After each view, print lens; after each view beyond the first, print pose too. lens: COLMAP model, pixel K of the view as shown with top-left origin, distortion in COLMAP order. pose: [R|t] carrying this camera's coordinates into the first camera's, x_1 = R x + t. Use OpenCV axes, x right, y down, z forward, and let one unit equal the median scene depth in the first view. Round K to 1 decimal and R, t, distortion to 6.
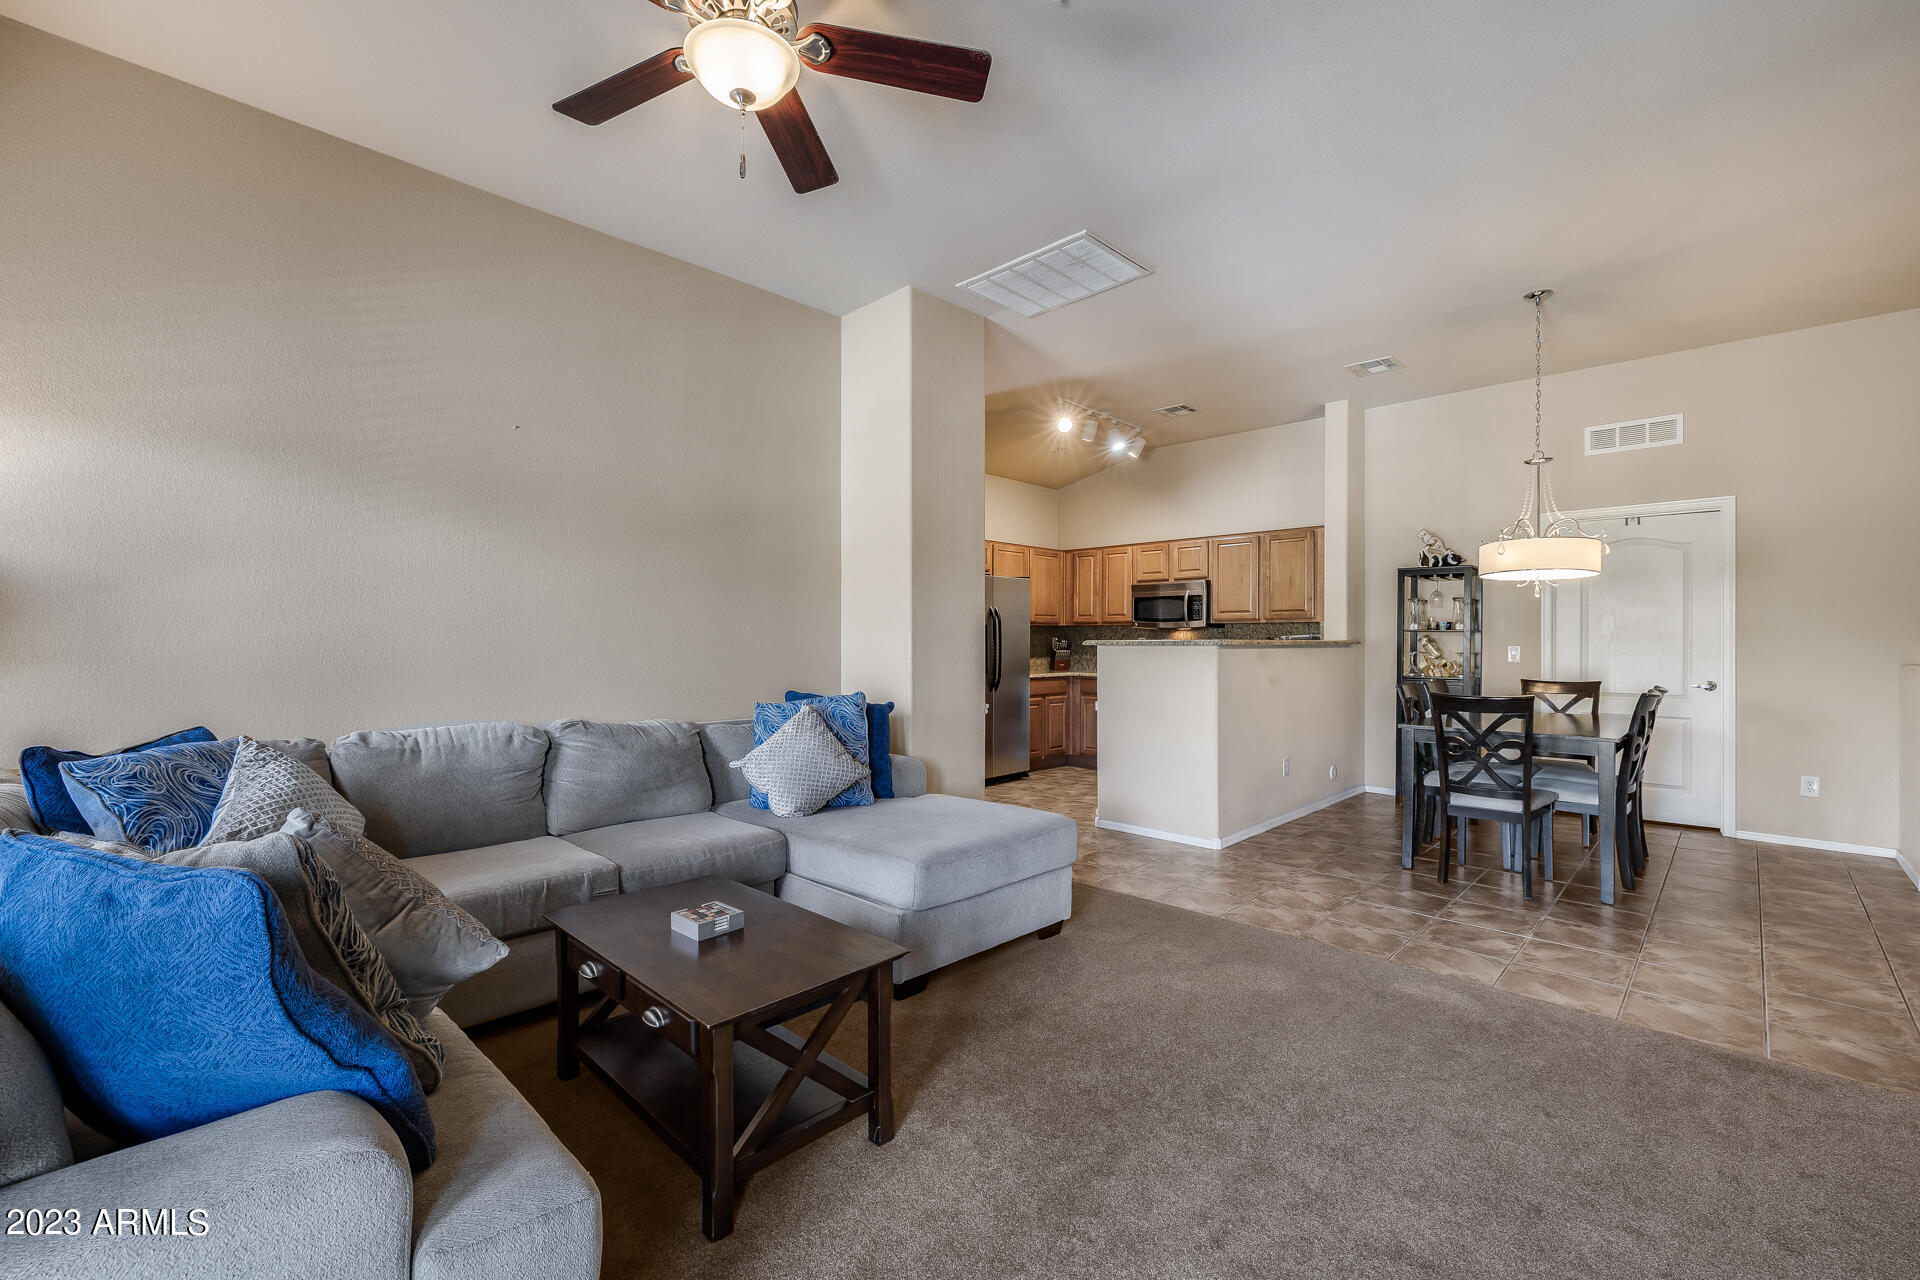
lens RADIAL K [[811.0, 0, 948.9], [0, 811.0, 650.1], [0, 0, 1]] dist [0.006941, -0.000779]
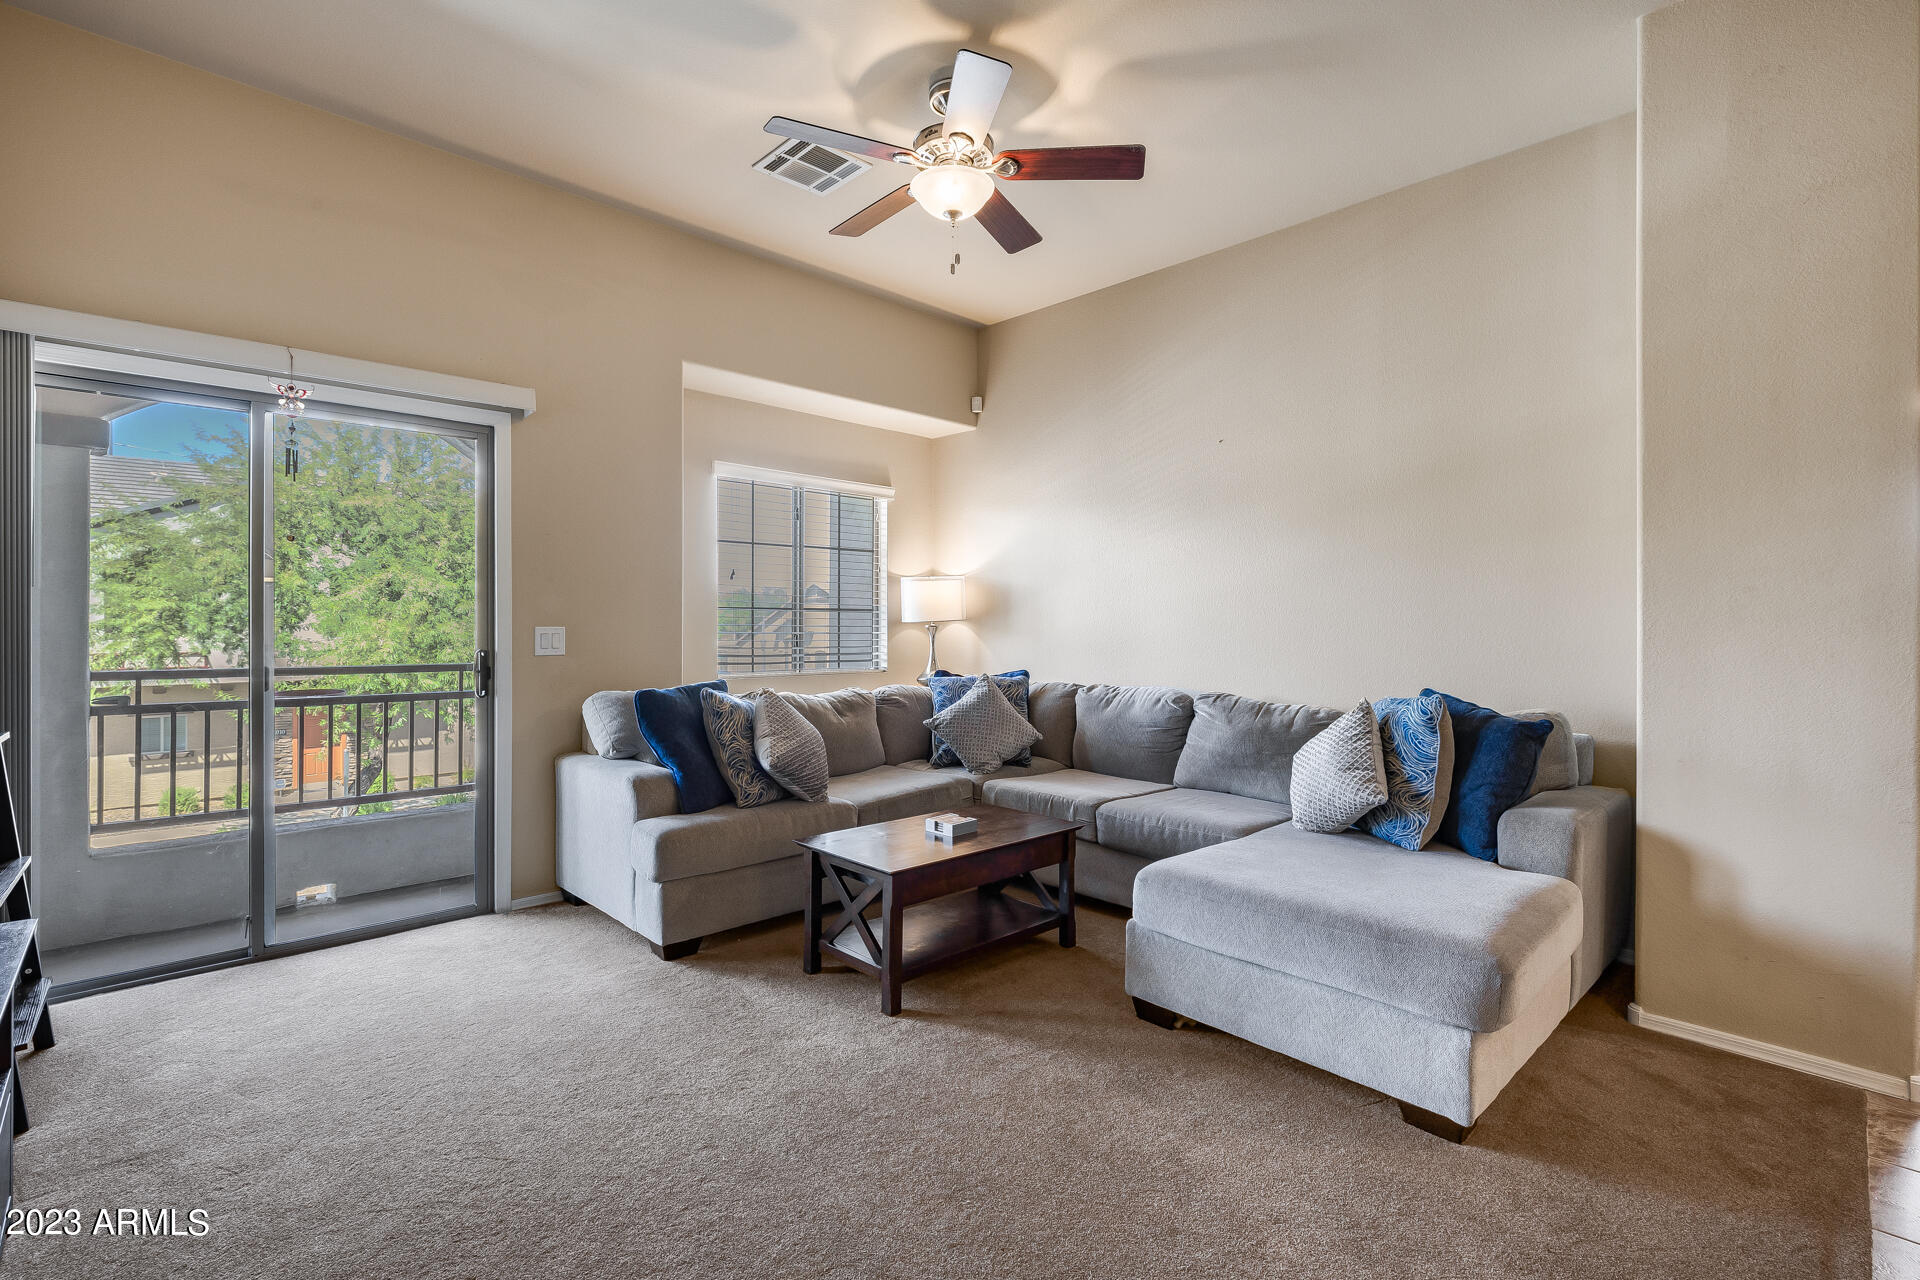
lens RADIAL K [[835.9, 0, 955.2], [0, 835.9, 625.8], [0, 0, 1]] dist [-0.003930, 0.000394]
pose [[-0.030034, 0.000726, -0.999549, 0.316870], [-0.017079, 0.999853, 0.001239, -0.001535], [0.999403, 0.017109, -0.030018, 0.291570]]
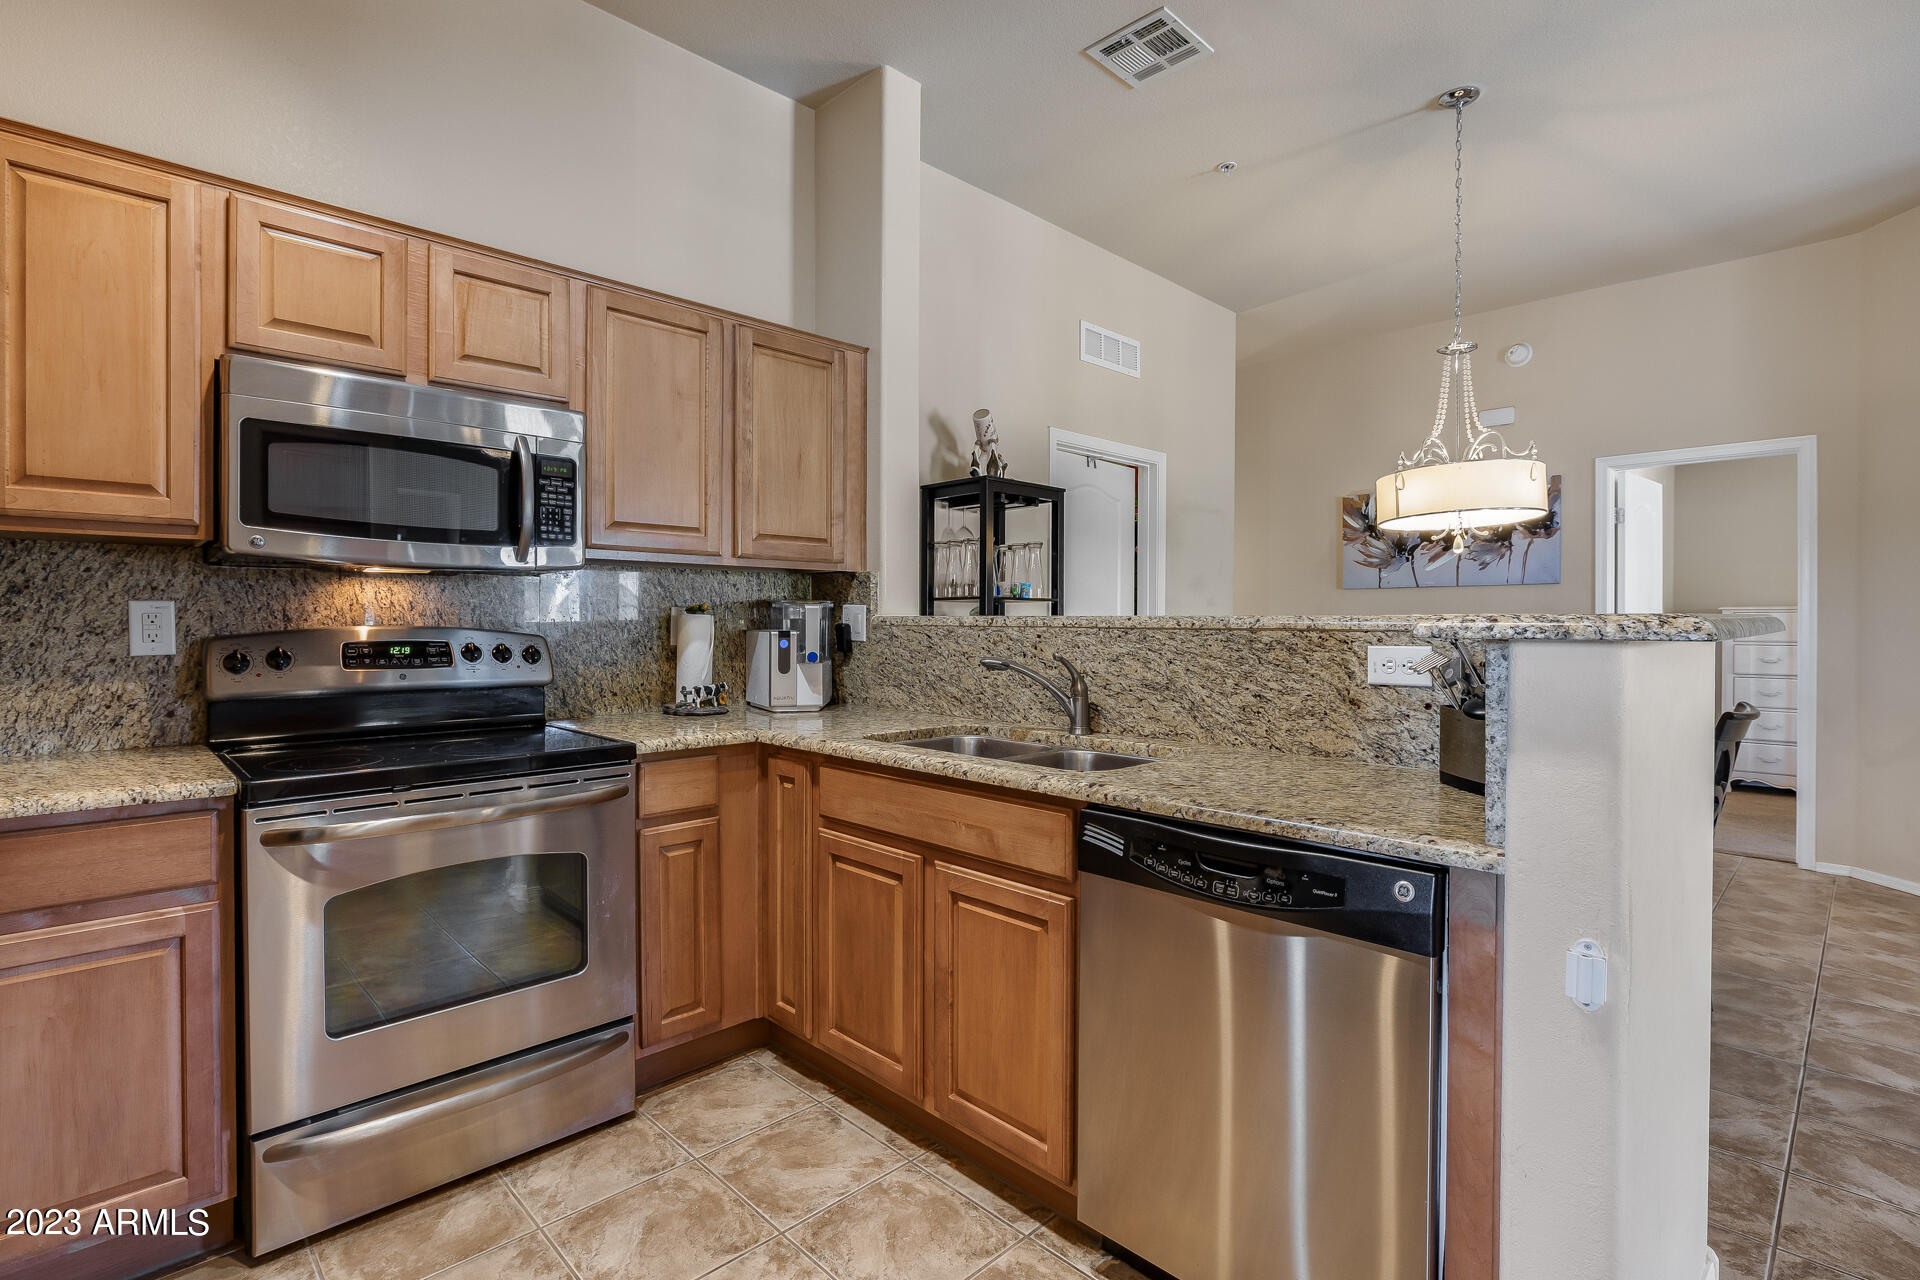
lens RADIAL K [[915.5, 0, 942.9], [0, 915.5, 624.8], [0, 0, 1]] dist [-0.008742, -0.000010]
pose [[0.017629, -0.003132, 0.999840, -0.016020], [0.011345, 0.999931, 0.002932, -0.007290], [-0.999780, 0.011292, 0.017663, 0.802668]]
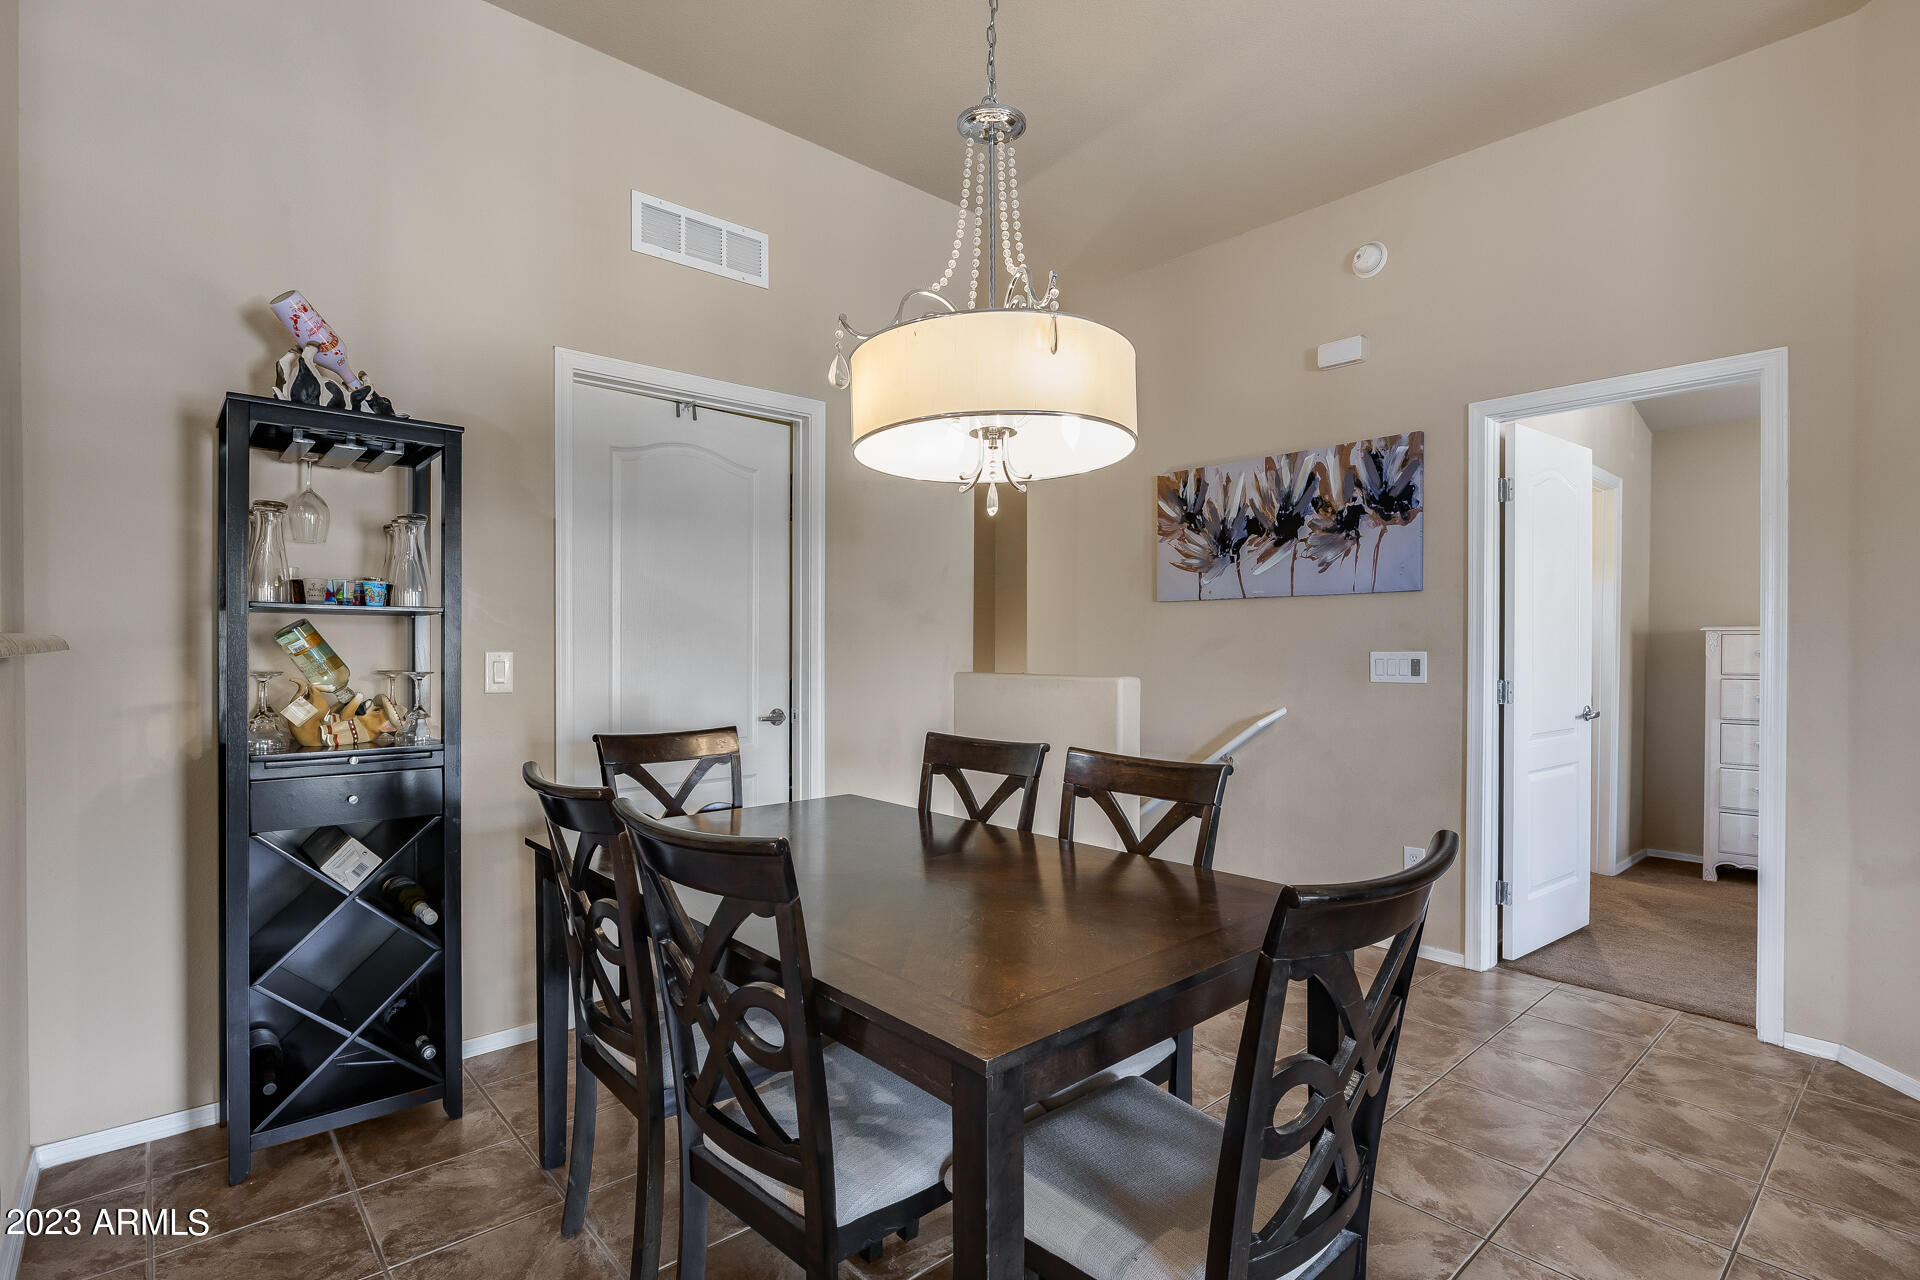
lens RADIAL K [[915.5, 0, 967.0], [0, 915.5, 652.2], [0, 0, 1]] dist [-0.008742, -0.000010]
pose [[0.058919, -0.008141, 0.998230, 0.190358], [0.010114, 0.999920, 0.007558, -0.005599], [-0.998212, 0.009651, 0.058997, 0.563088]]
